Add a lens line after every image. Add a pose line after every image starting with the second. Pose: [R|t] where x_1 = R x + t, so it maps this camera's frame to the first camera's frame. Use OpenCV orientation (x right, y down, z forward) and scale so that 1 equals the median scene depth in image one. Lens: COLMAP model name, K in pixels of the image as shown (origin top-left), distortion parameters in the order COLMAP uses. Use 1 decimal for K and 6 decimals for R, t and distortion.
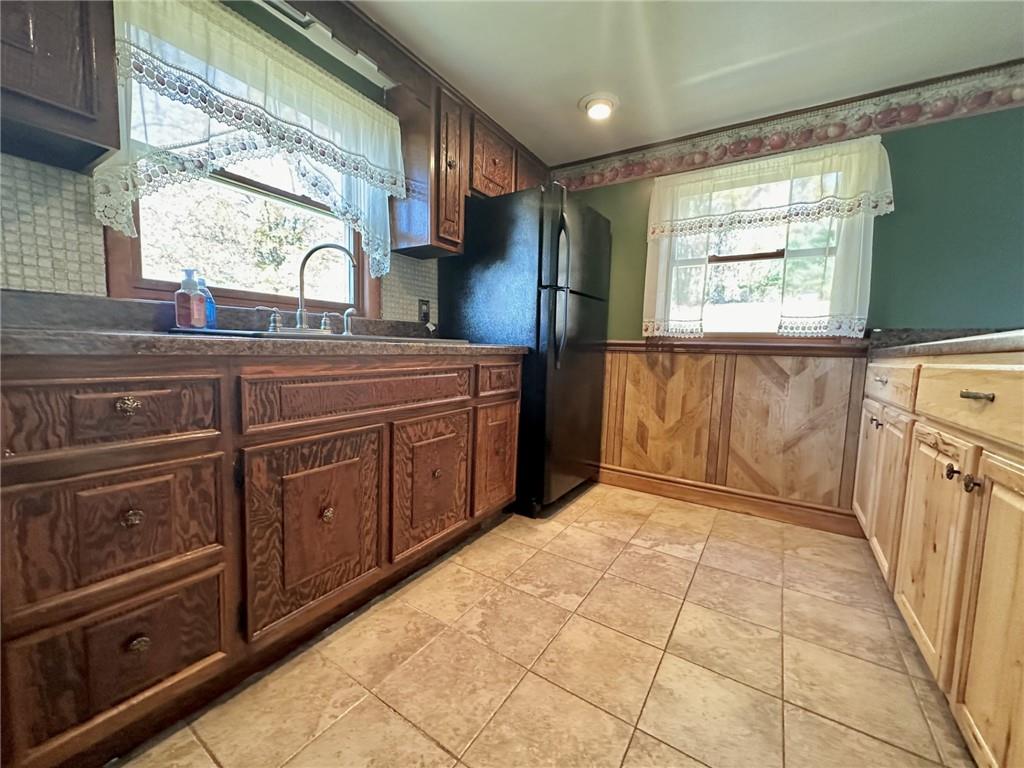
lens RADIAL K [[407.2, 0, 509.7], [0, 407.2, 381.4], [0, 0, 1]] dist [-0.001756, -0.000417]
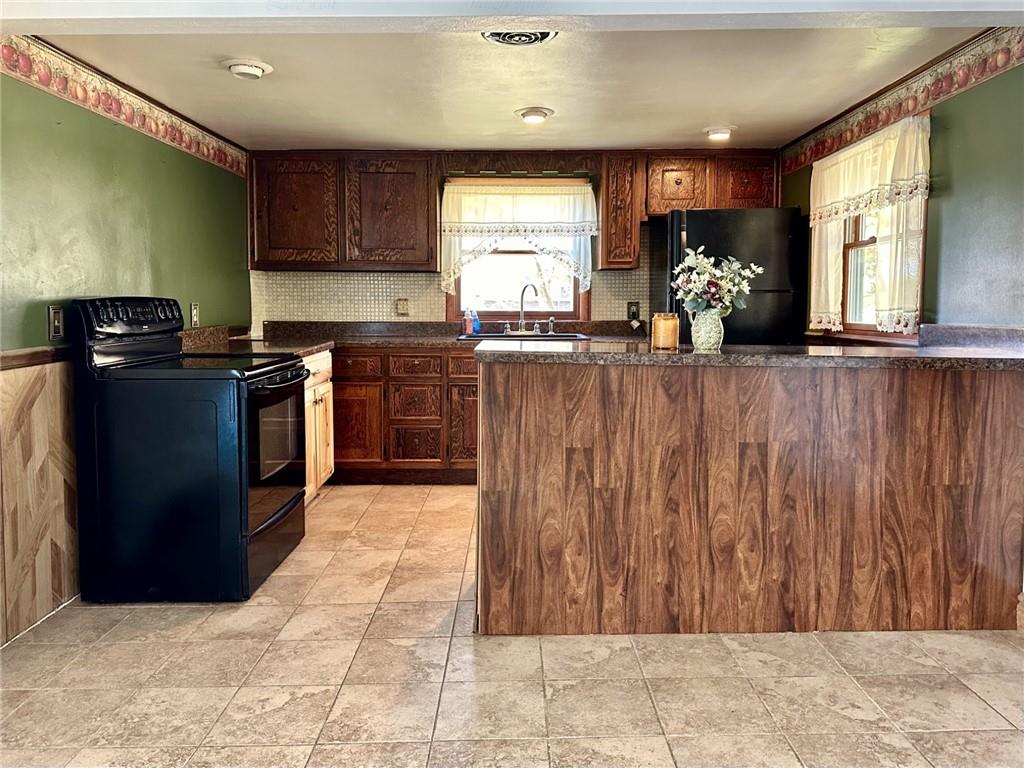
lens RADIAL K [[744.4, 0, 515.1], [0, 744.4, 343.4], [0, 0, 1]] dist [0.073037, -0.077685]
pose [[0.545156, 0.011194, -0.838260, 2.153763], [-0.057588, 0.998049, -0.024125, 0.001256], [0.836354, 0.061426, 0.544737, -0.761250]]
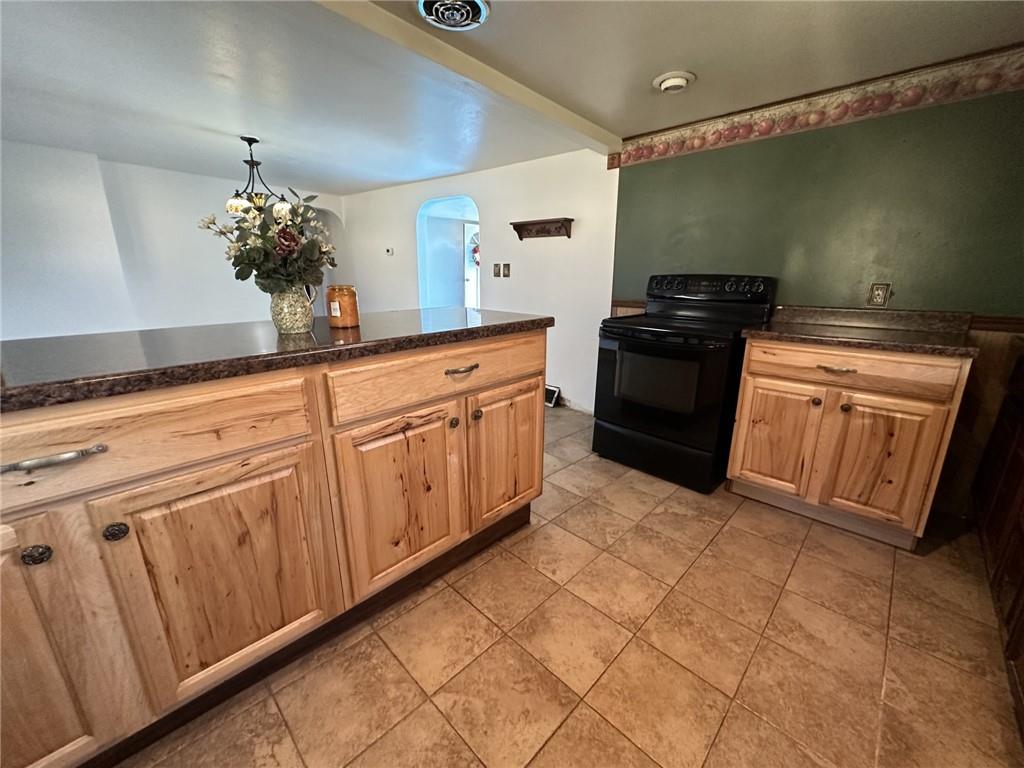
lens RADIAL K [[407.2, 0, 510.4], [0, 407.2, 379.5], [0, 0, 1]] dist [-0.001756, -0.000417]
pose [[-0.980032, -0.094790, 0.174789, 0.349092], [-0.029705, 0.938986, 0.342669, -0.252915], [-0.196606, 0.330635, -0.923053, 1.278298]]
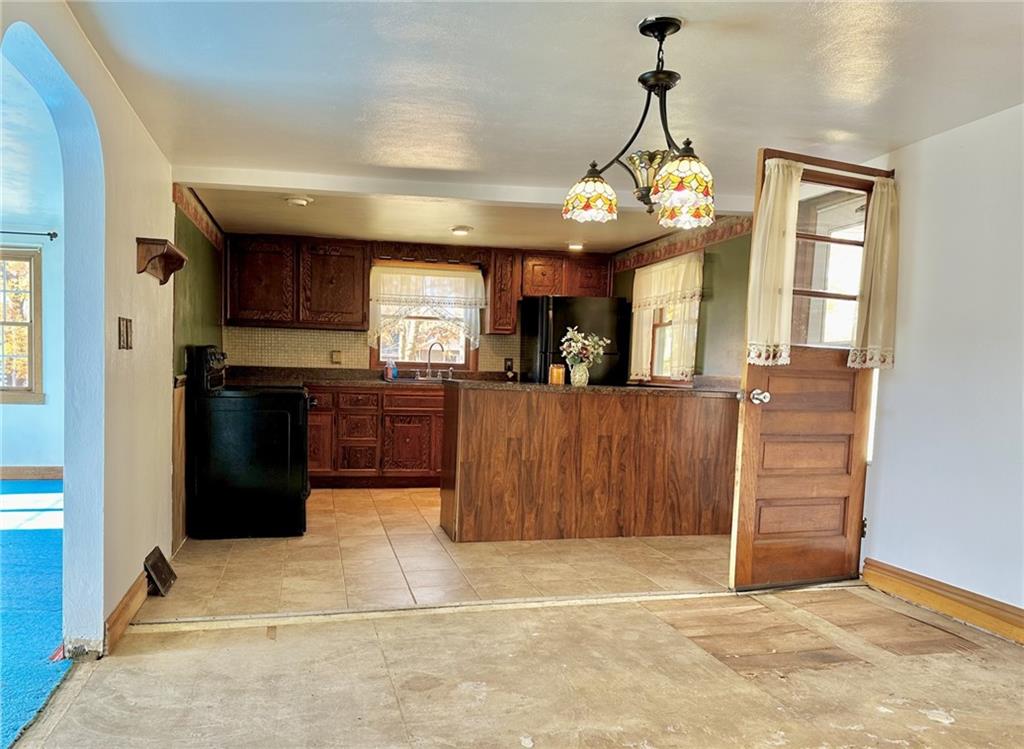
lens RADIAL K [[805.2, 0, 473.9], [0, 805.2, 429.2], [0, 0, 1]] dist [0.112244, -0.048924]
pose [[0.699443, 0.044268, -0.713316, 3.002262], [-0.067859, 0.997684, -0.004623, 0.169662], [0.711460, 0.051639, 0.700827, -2.056186]]
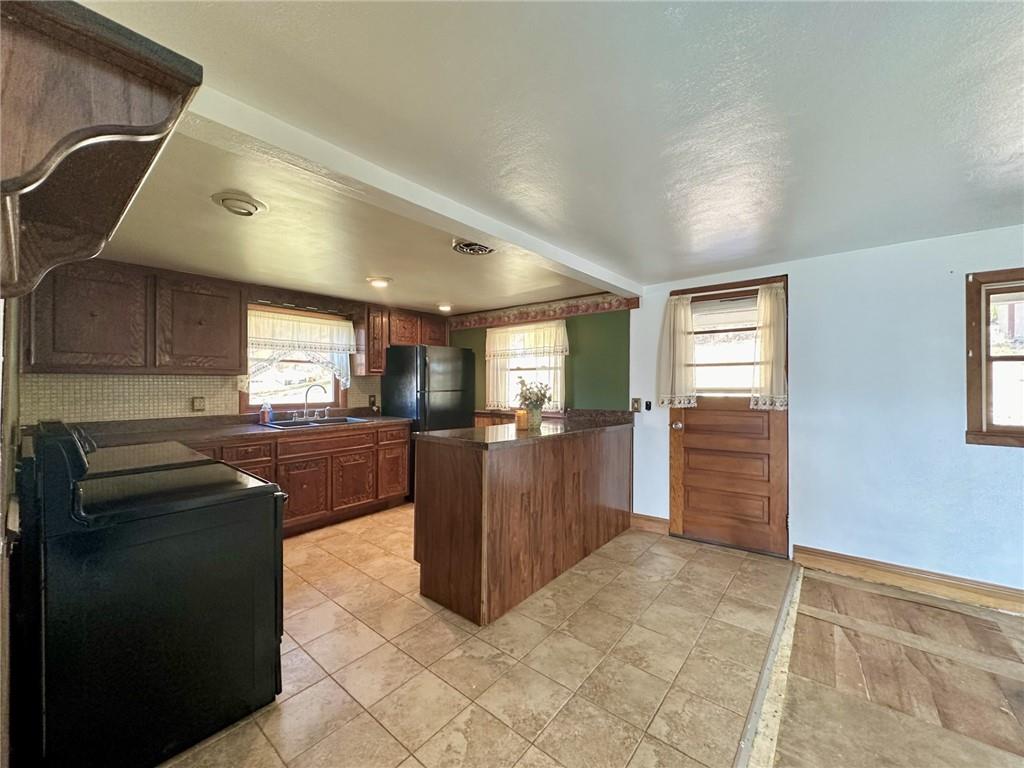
lens RADIAL K [[407.2, 0, 512.2], [0, 407.2, 382.0], [0, 0, 1]] dist [-0.001756, -0.000417]
pose [[0.992659, -0.029904, -0.117192, 1.033255], [0.019147, 0.995588, -0.091864, -0.095696], [0.119422, 0.088945, 0.988851, -1.321856]]
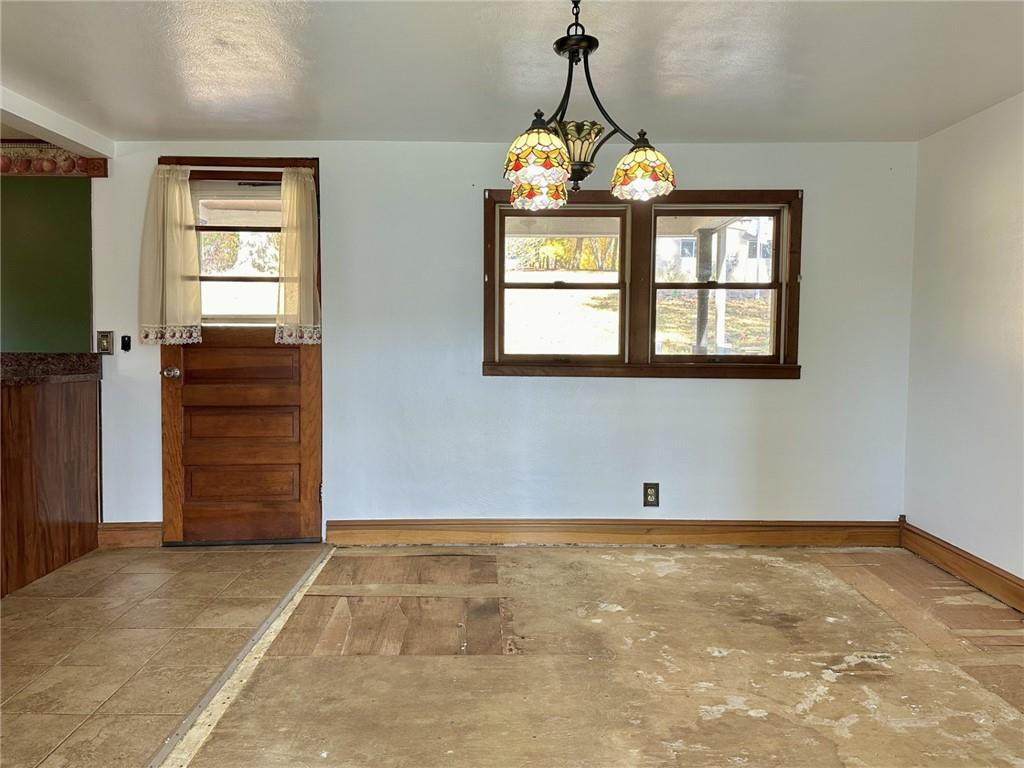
lens RADIAL K [[713.2, 0, 508.7], [0, 713.2, 379.5], [0, 0, 1]] dist [0.077294, -0.098483]
pose [[0.838861, -0.052345, 0.541823, 1.264747], [0.063358, 0.997989, -0.001678, 0.046120], [-0.540646, 0.035736, 0.840491, -1.709542]]
